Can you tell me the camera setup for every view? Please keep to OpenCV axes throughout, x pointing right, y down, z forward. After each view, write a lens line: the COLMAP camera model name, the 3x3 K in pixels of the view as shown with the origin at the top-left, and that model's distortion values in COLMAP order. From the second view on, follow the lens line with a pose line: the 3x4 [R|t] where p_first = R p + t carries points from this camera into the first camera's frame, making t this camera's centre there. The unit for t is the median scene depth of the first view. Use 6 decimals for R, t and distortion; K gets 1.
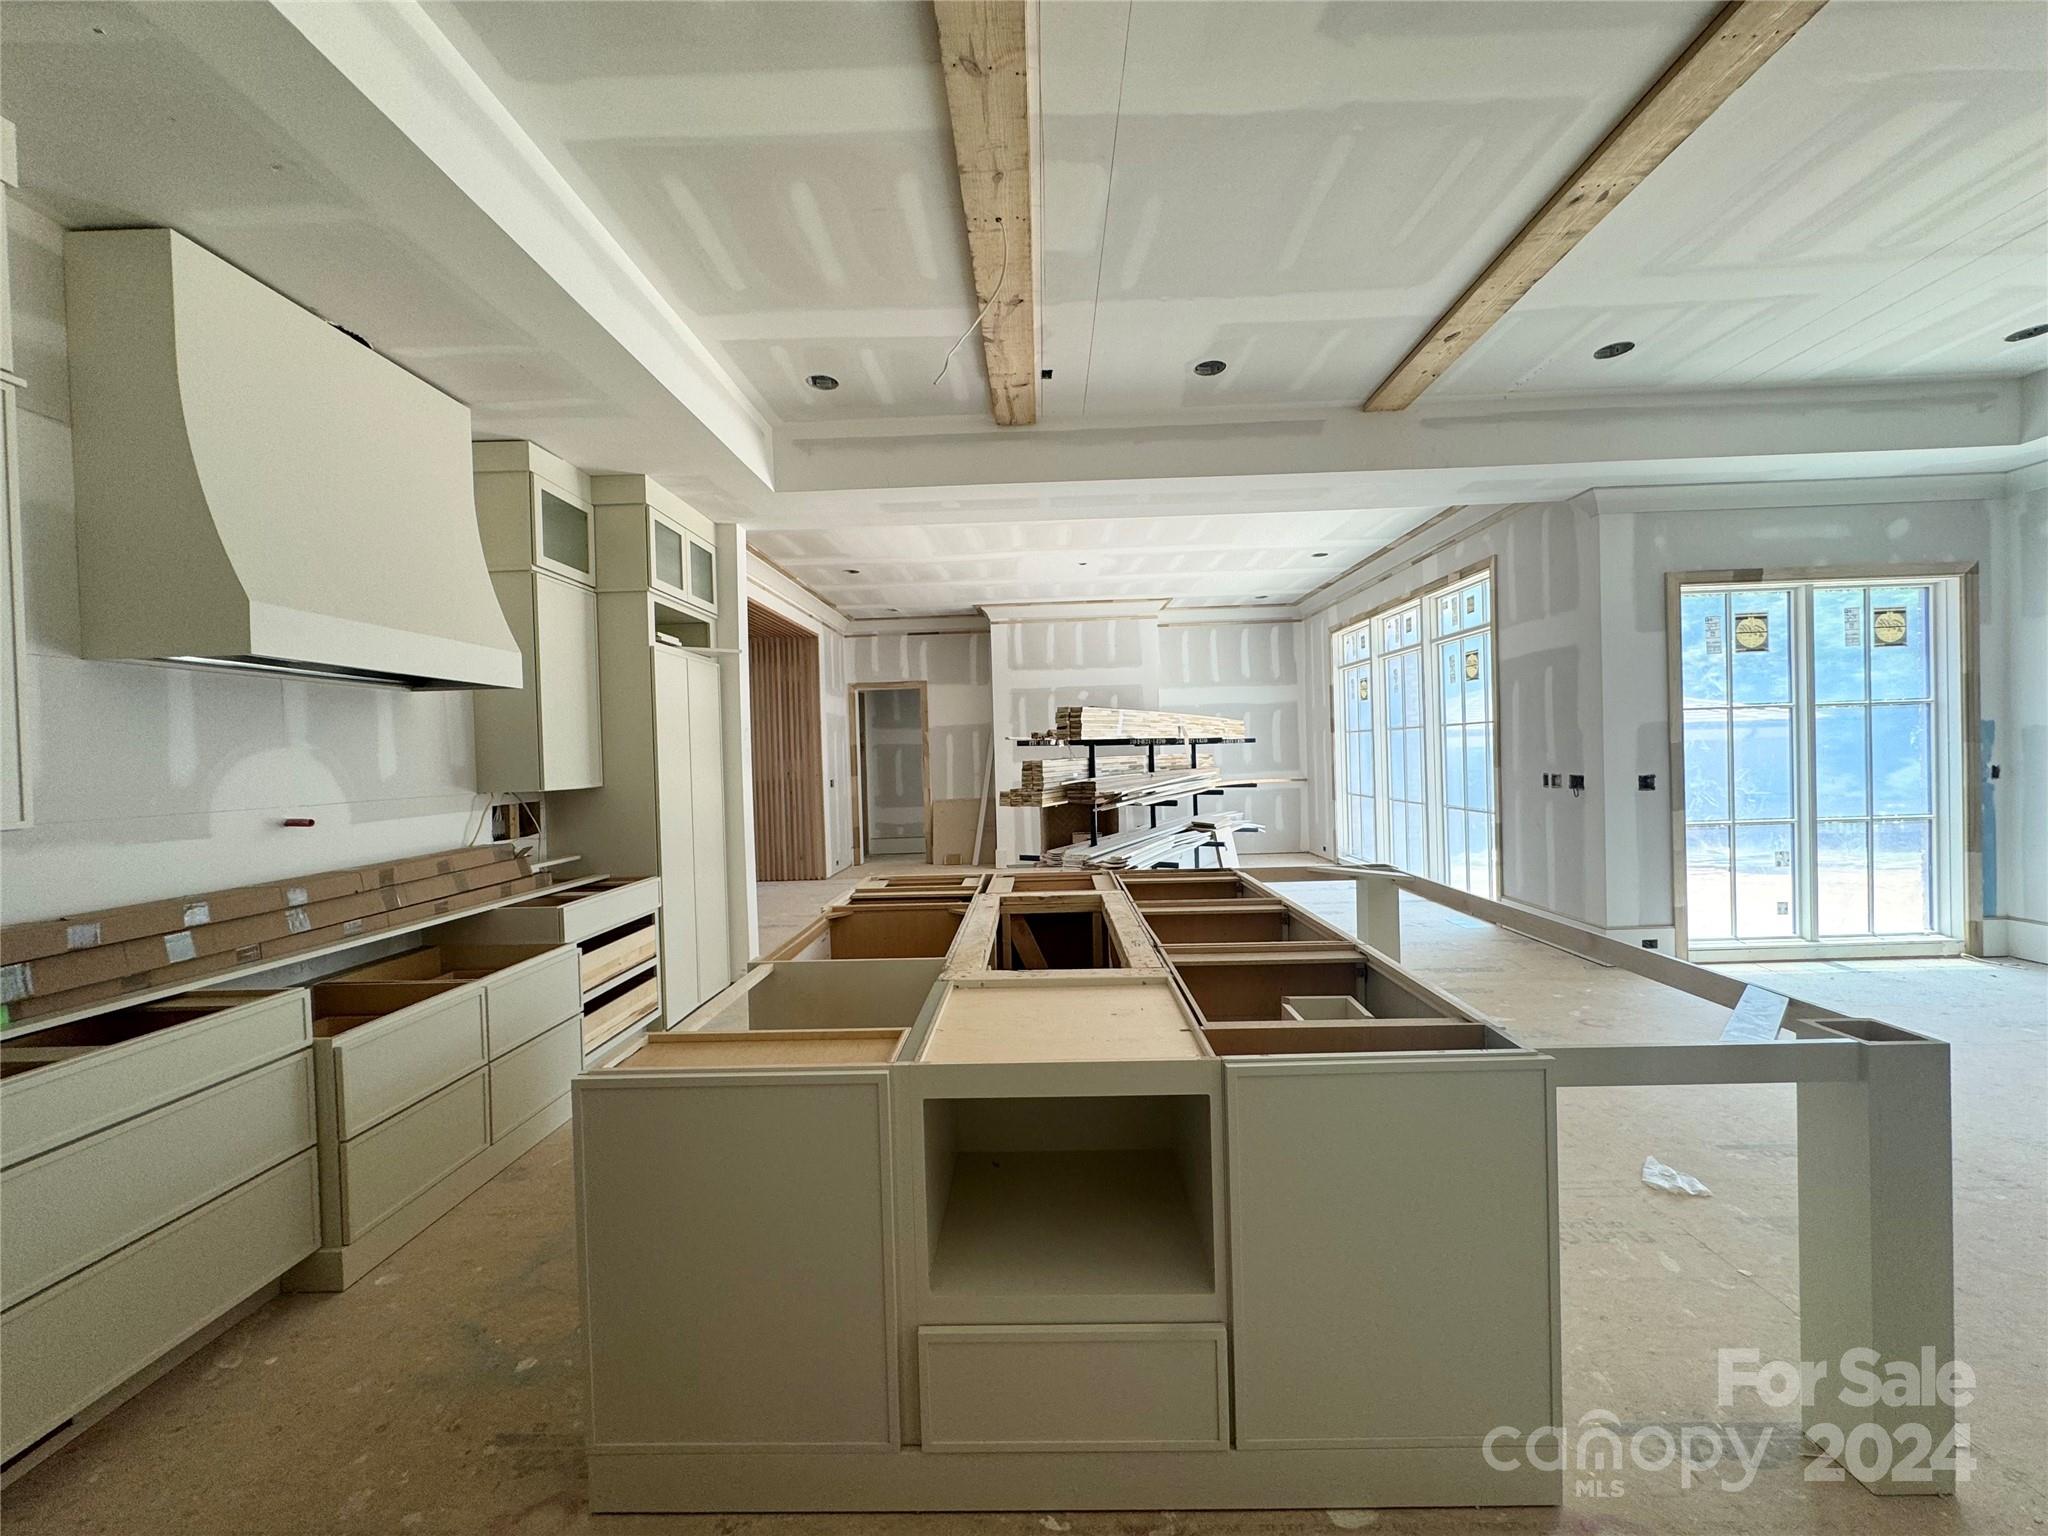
lens RADIAL K [[816.6, 0, 1023.6], [0, 816.6, 771.2], [0, 0, 1]] dist [-0.002519, -0.000096]
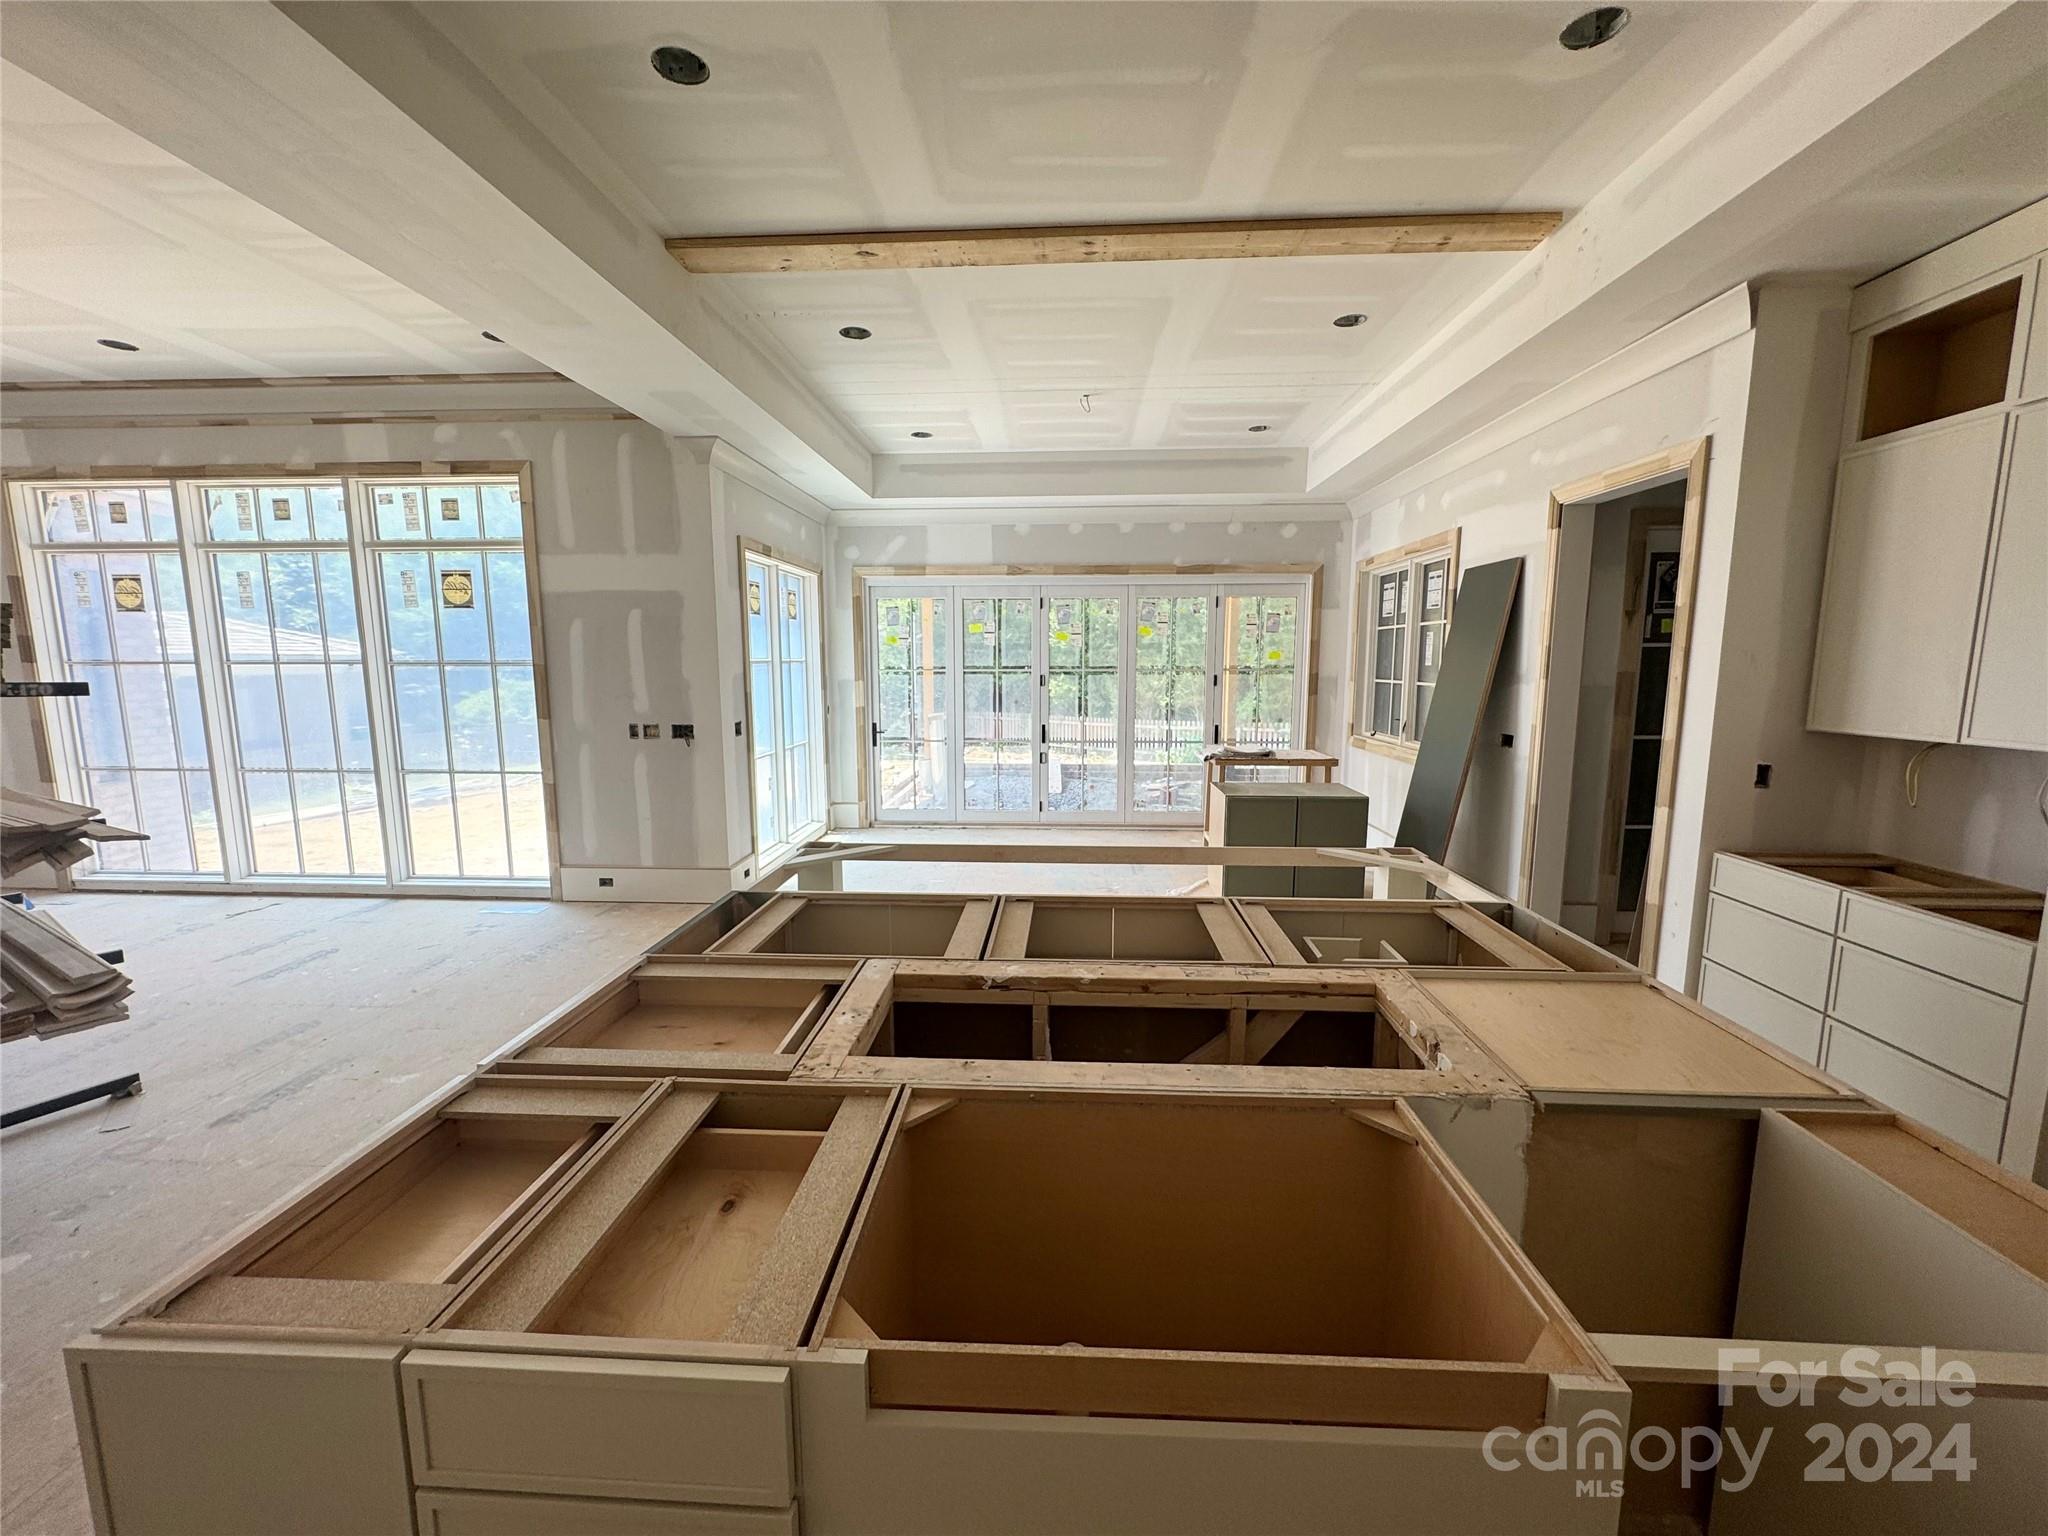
lens RADIAL K [[816.6, 0, 1025.9], [0, 816.6, 766.6], [0, 0, 1]] dist [-0.002519, -0.000096]
pose [[0.028632, -0.099003, 0.994675, -0.309062], [0.020232, 0.994937, 0.098447, -0.034150], [-0.999385, 0.017306, 0.030490, 0.572388]]
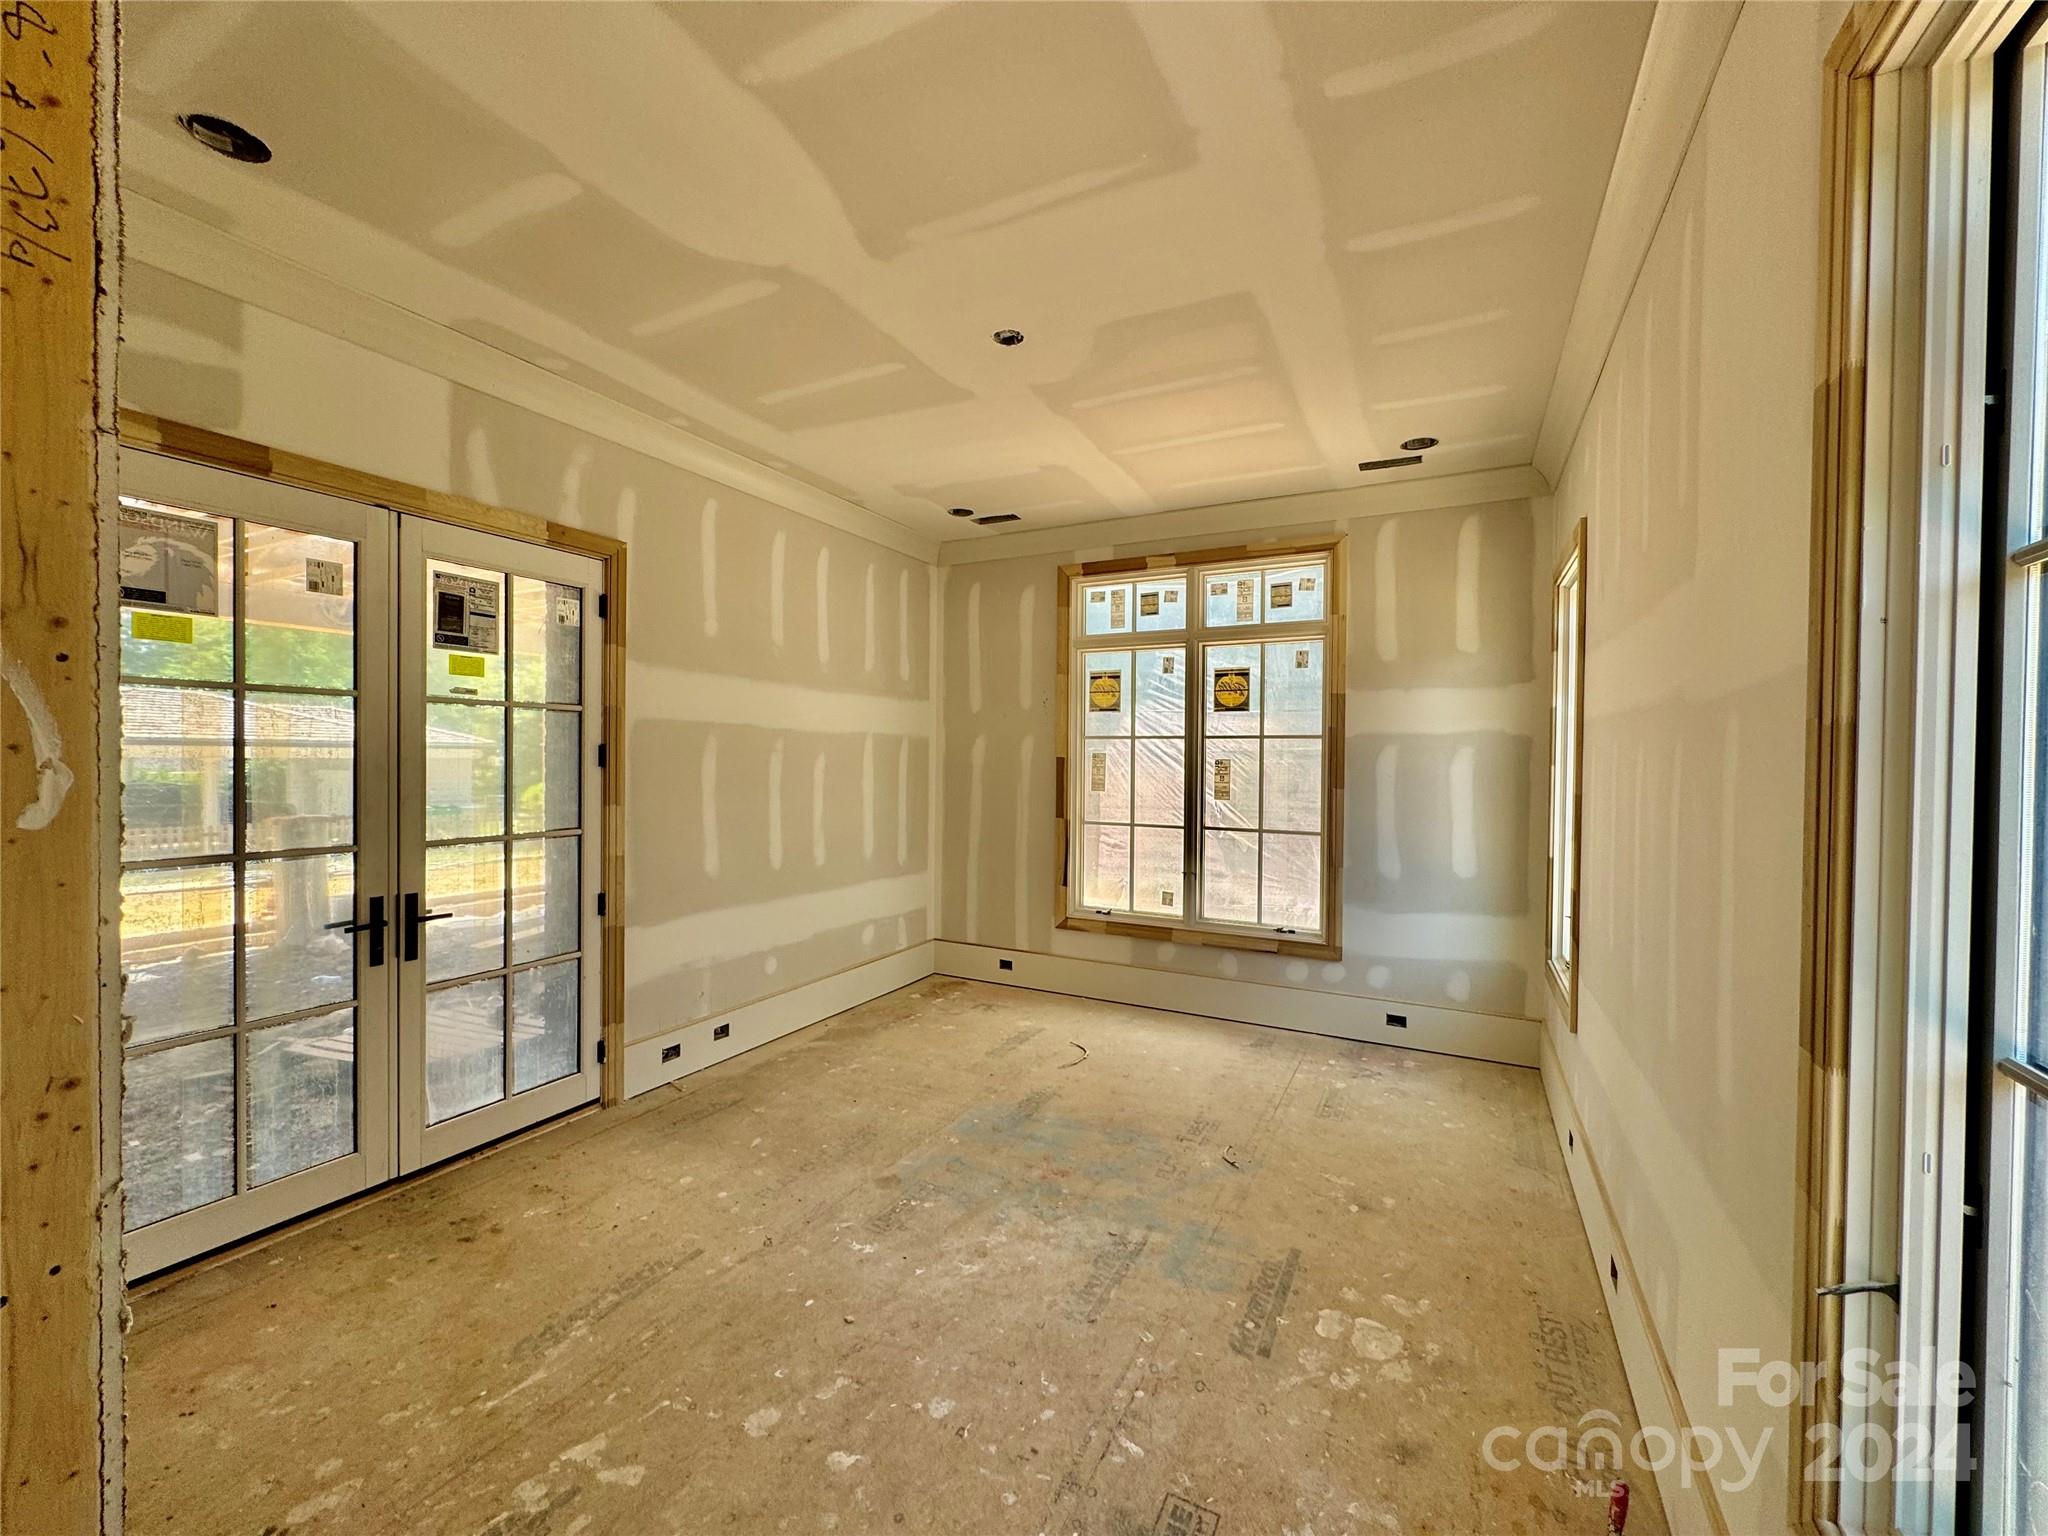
lens RADIAL K [[816.6, 0, 1025.4], [0, 816.6, 764.9], [0, 0, 1]] dist [-0.002519, -0.000096]
pose [[0.426633, 0.031299, 0.903883, -0.176111], [-0.023002, 0.999453, -0.023752, -0.062852], [-0.904132, -0.010658, 0.427120, 1.136953]]
